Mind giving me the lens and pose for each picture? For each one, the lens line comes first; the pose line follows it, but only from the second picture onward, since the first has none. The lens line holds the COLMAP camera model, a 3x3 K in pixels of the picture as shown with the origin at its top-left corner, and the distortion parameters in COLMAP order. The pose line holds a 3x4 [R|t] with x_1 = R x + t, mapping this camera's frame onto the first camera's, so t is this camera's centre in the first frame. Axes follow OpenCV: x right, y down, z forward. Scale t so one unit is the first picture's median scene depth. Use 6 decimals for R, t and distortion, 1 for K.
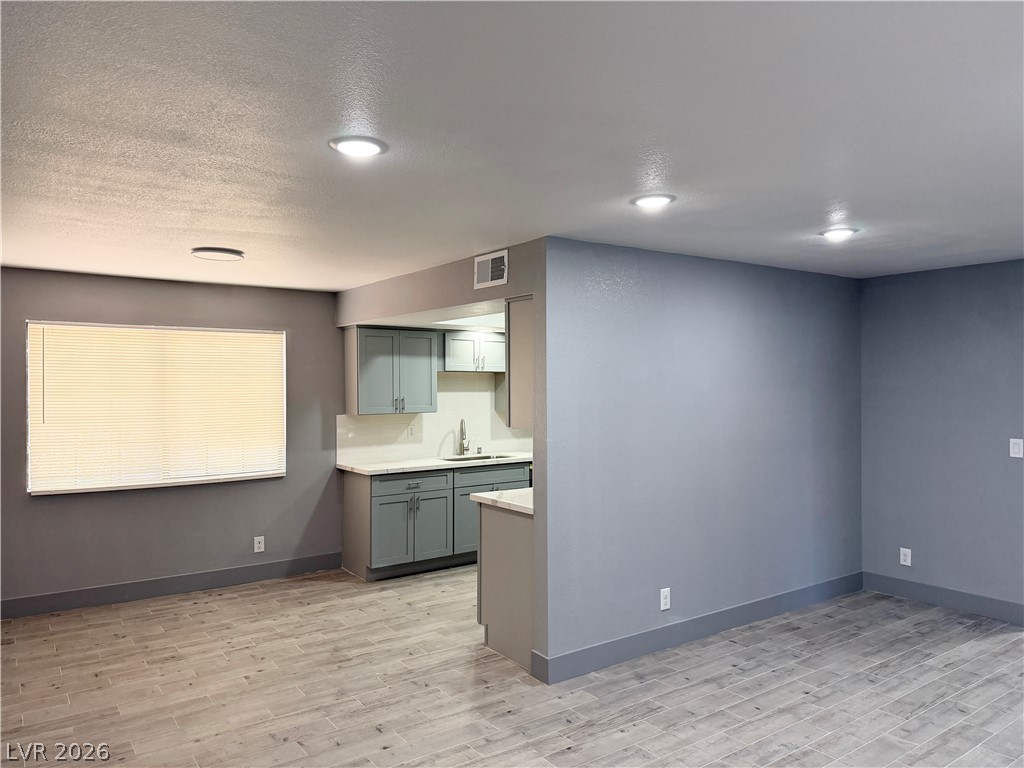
lens RADIAL K [[727.5, 0, 504.8], [0, 727.5, 367.7], [0, 0, 1]] dist [0.025018, -0.040187]
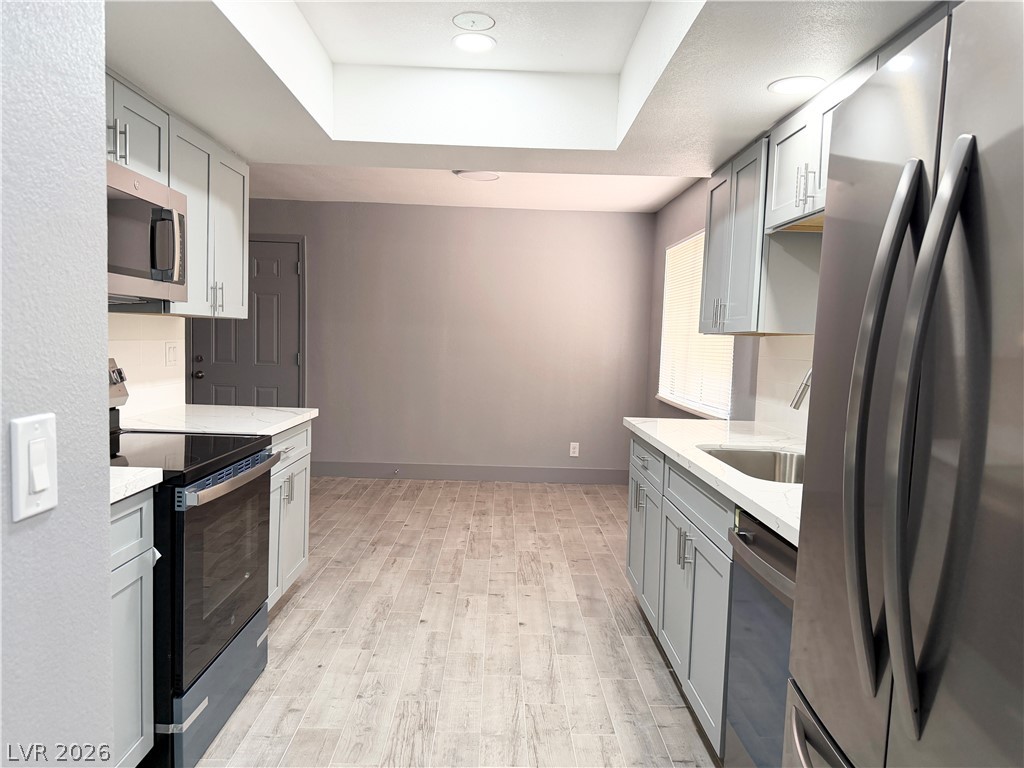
lens RADIAL K [[727.5, 0, 511.1], [0, 727.5, 380.7], [0, 0, 1]] dist [0.025018, -0.040187]
pose [[-0.566018, 0.039945, -0.823425, 0.523359], [-0.008957, 0.998469, 0.054593, 0.106808], [0.824344, 0.038276, -0.564793, 1.741219]]
